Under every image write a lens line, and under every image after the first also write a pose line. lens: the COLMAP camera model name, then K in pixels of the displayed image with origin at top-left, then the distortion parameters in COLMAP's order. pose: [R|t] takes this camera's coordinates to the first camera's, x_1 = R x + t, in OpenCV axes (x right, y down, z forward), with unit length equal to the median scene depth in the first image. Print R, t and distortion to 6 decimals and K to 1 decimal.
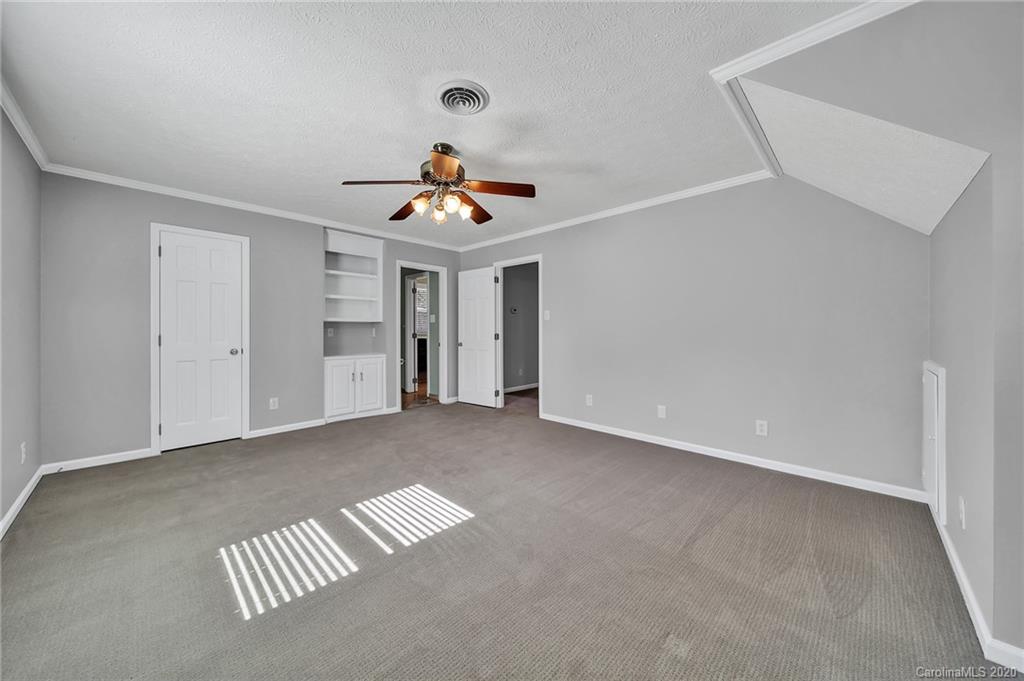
lens RADIAL K [[360.6, 0, 510.1], [0, 360.6, 334.0], [0, 0, 1]] dist [-0.002300, -0.000181]
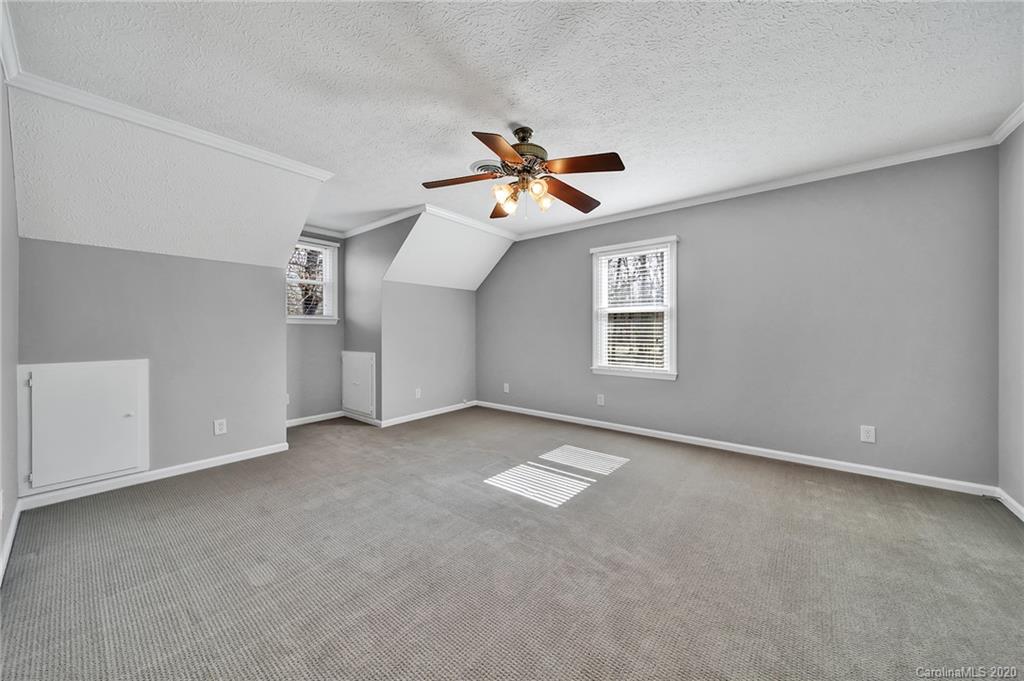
lens RADIAL K [[360.6, 0, 510.1], [0, 360.6, 334.0], [0, 0, 1]] dist [-0.002300, -0.000181]
pose [[-0.995969, 0.009356, -0.089210, -0.079067], [0.007852, 0.999821, 0.017197, -0.027253], [0.089355, 0.016427, -0.995864, 2.200857]]
